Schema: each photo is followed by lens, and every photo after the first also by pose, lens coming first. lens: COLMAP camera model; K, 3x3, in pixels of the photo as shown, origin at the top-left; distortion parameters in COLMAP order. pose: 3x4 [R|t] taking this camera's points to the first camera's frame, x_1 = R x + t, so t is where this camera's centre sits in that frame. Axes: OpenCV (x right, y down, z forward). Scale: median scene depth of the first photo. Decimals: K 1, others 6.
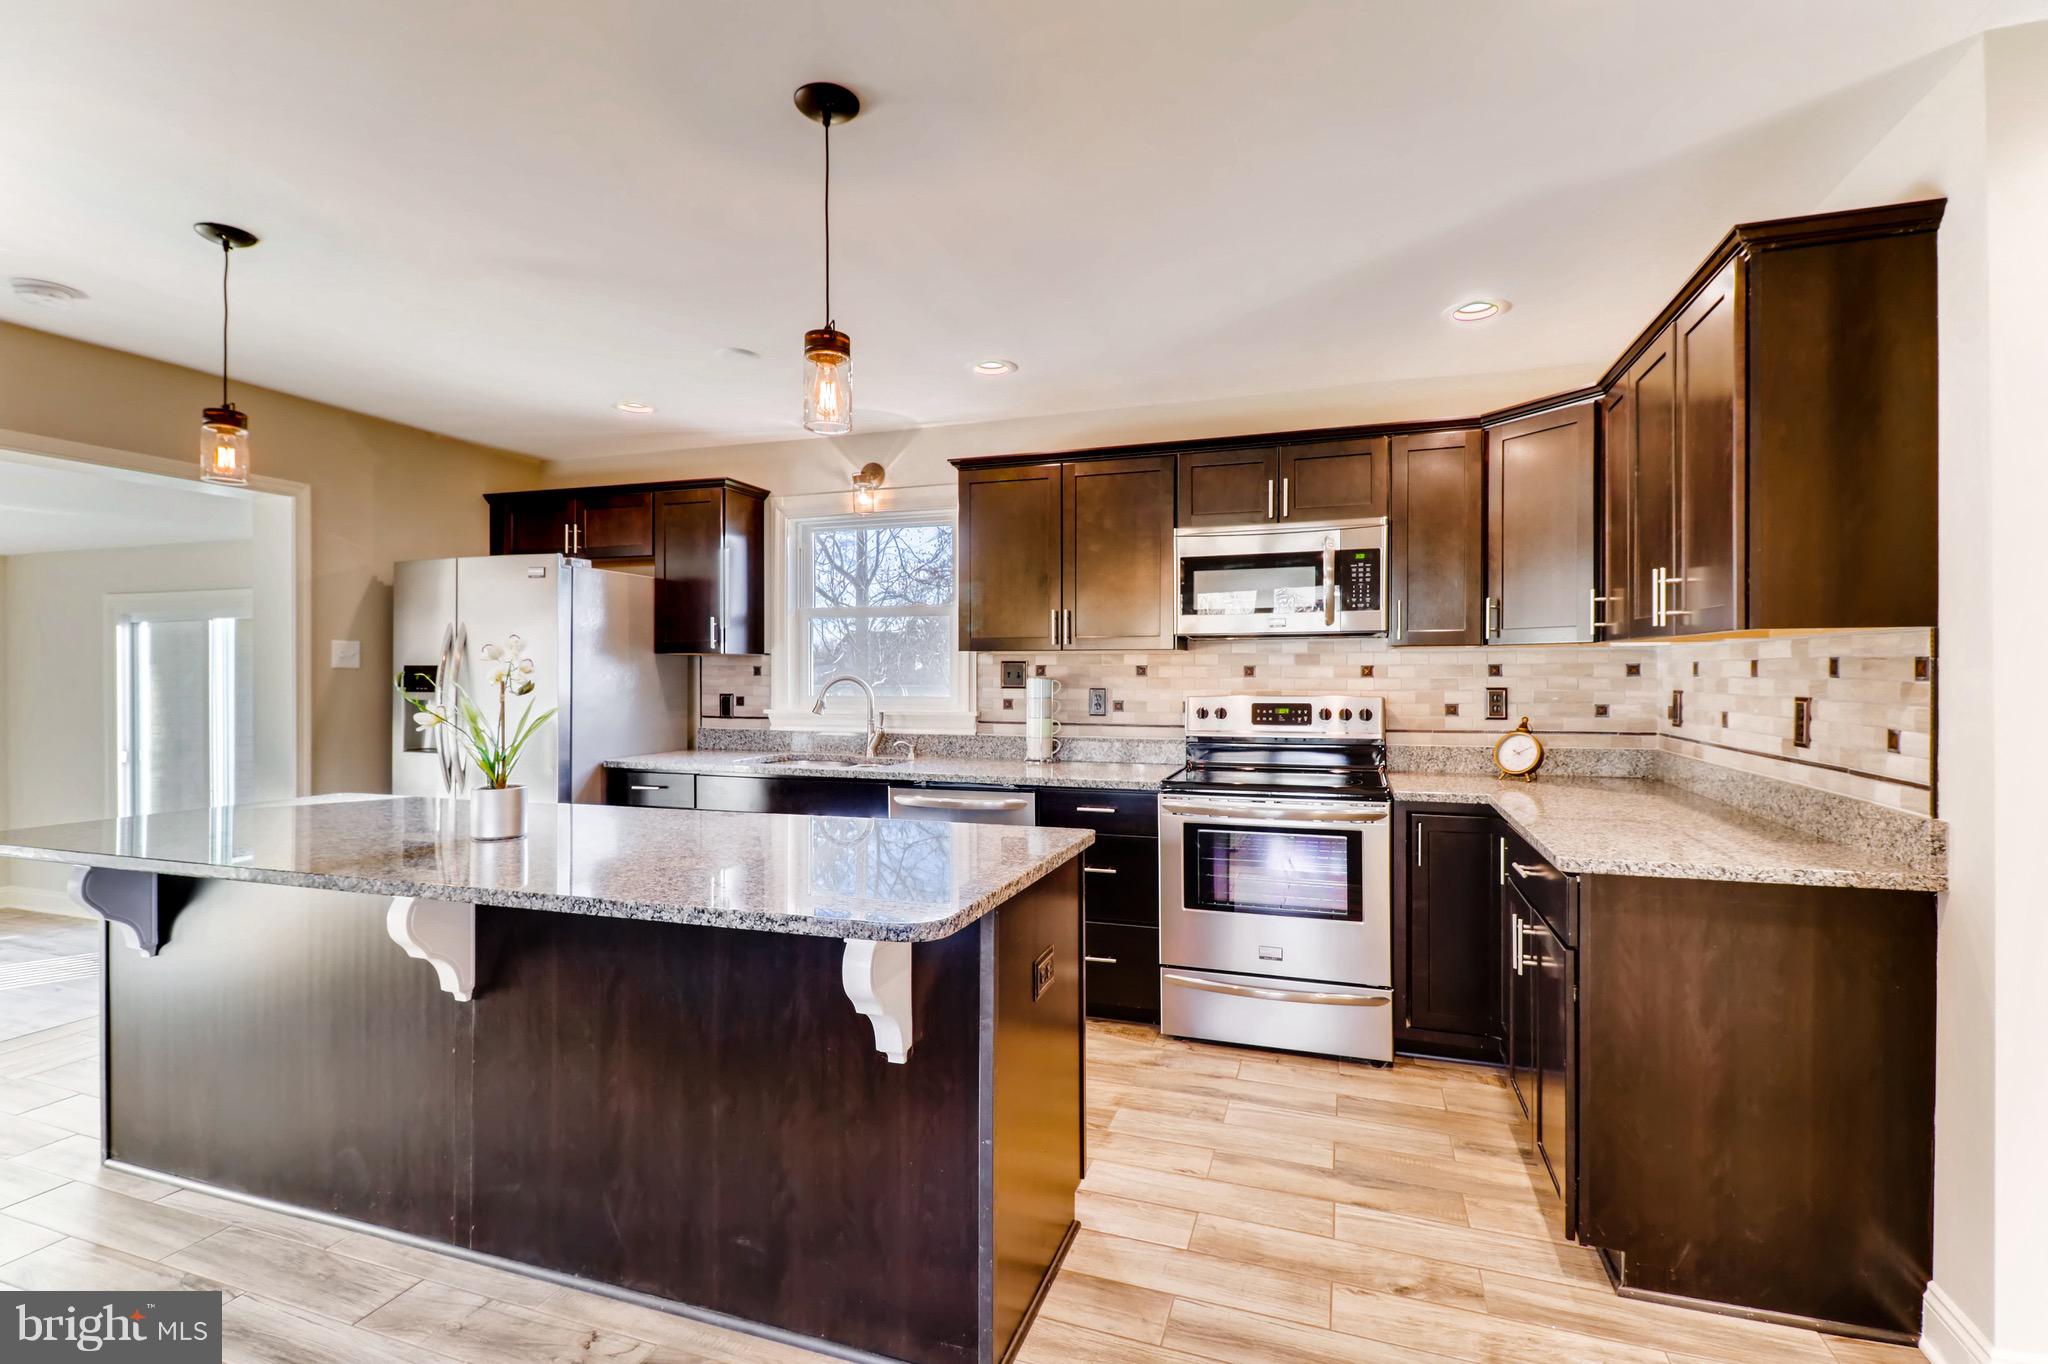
lens RADIAL K [[947.4, 0, 1032.1], [0, 947.4, 674.2], [0, 0, 1]] dist [0.010795, -0.008086]
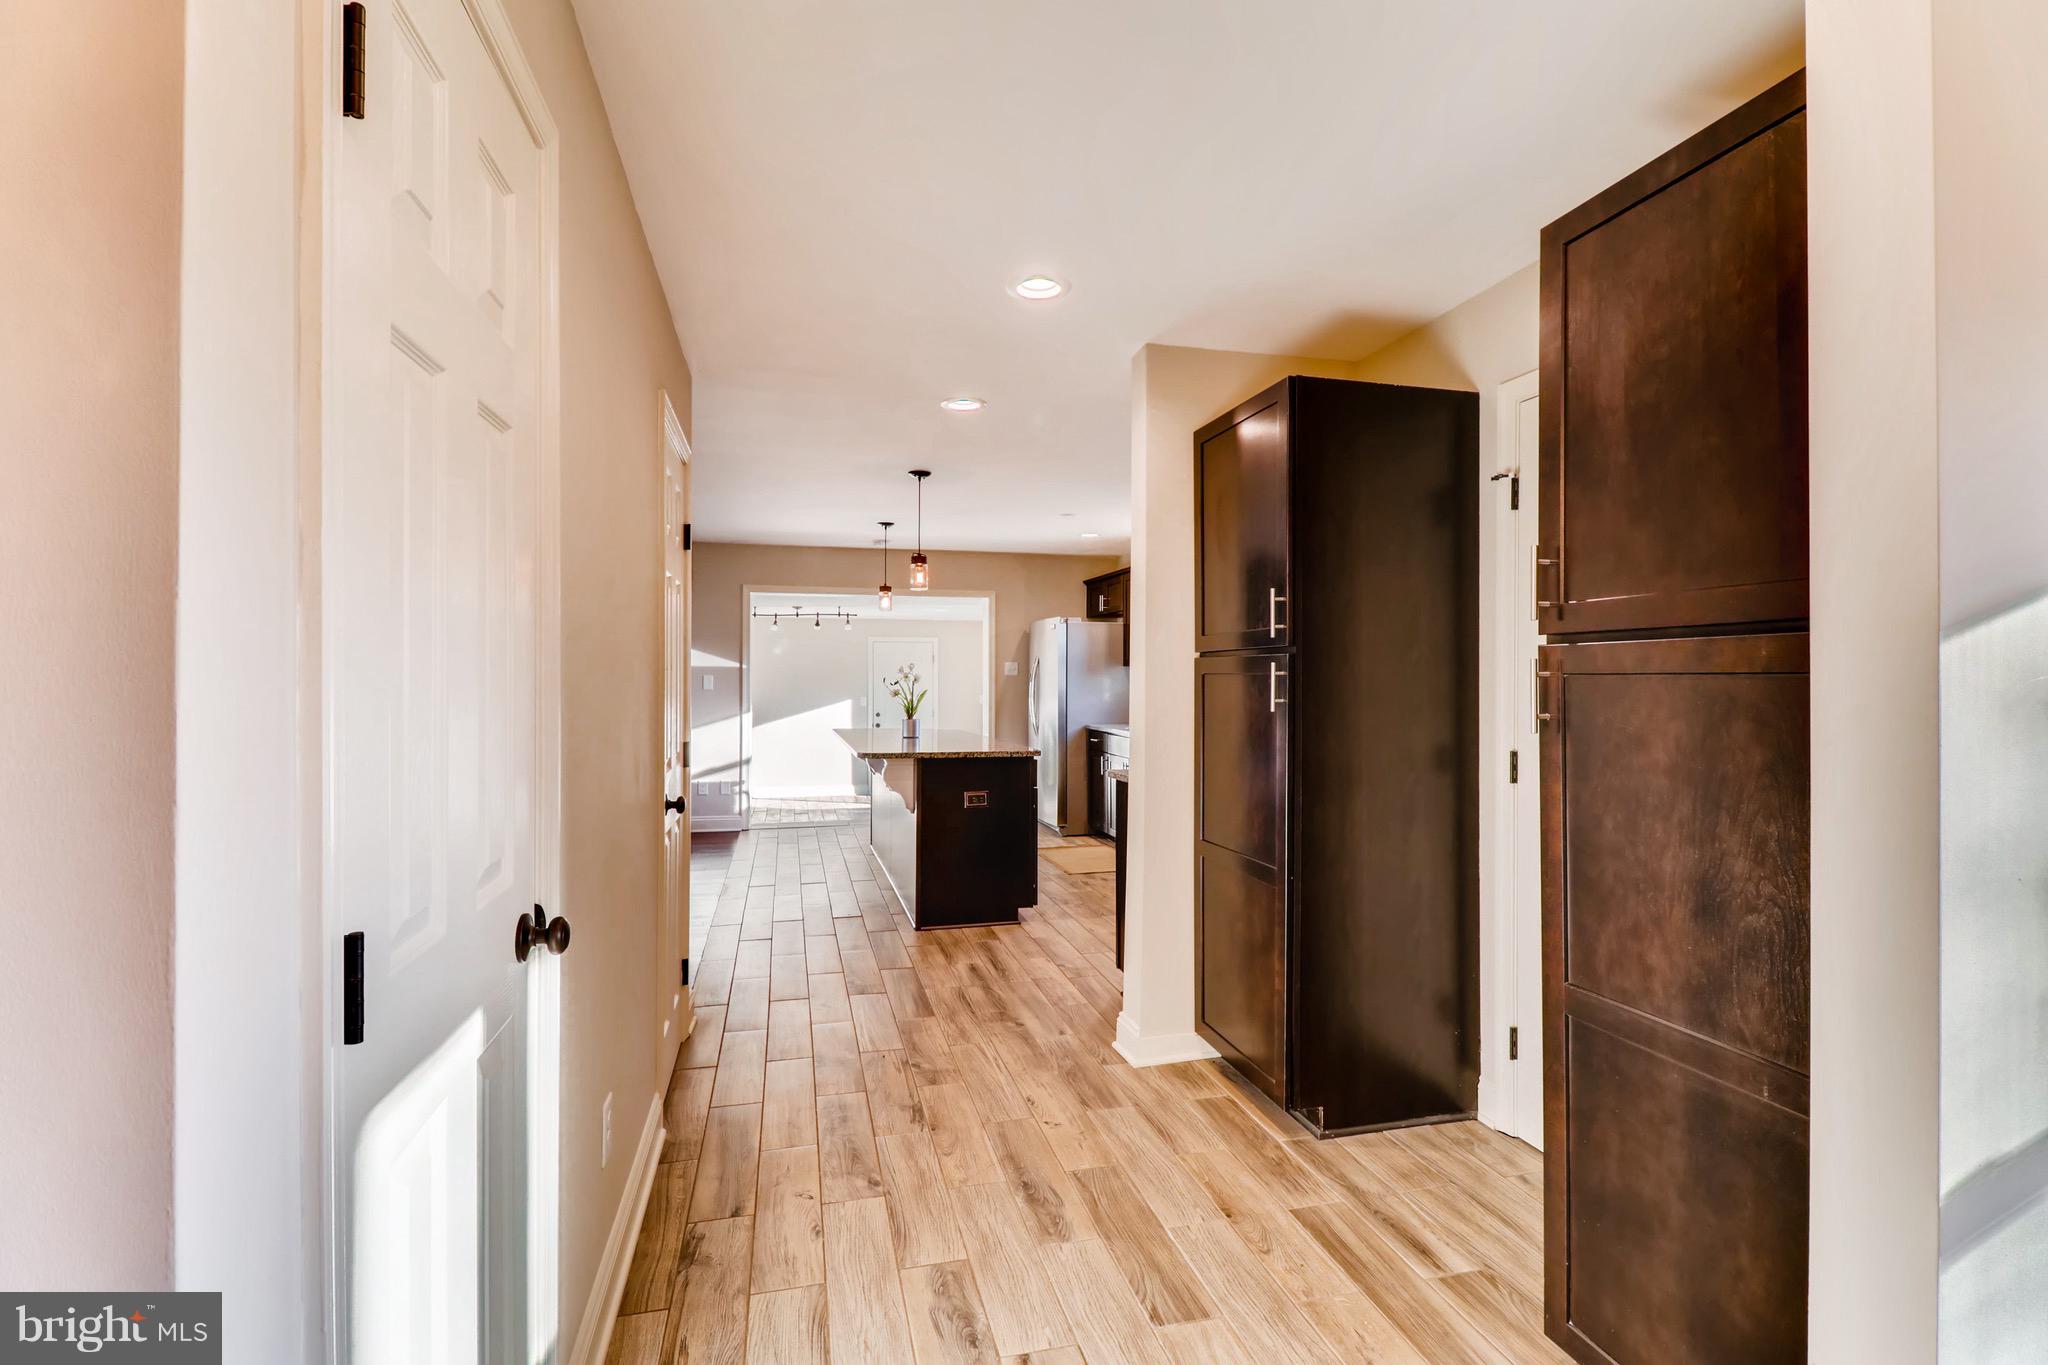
lens RADIAL K [[947.4, 0, 1014.8], [0, 947.4, 676.2], [0, 0, 1]] dist [0.010795, -0.008086]
pose [[0.537009, -0.001469, -0.843575, 1.055818], [-0.001784, 0.999994, -0.002877, 0.001215], [0.843575, 0.003050, 0.537003, -0.117041]]
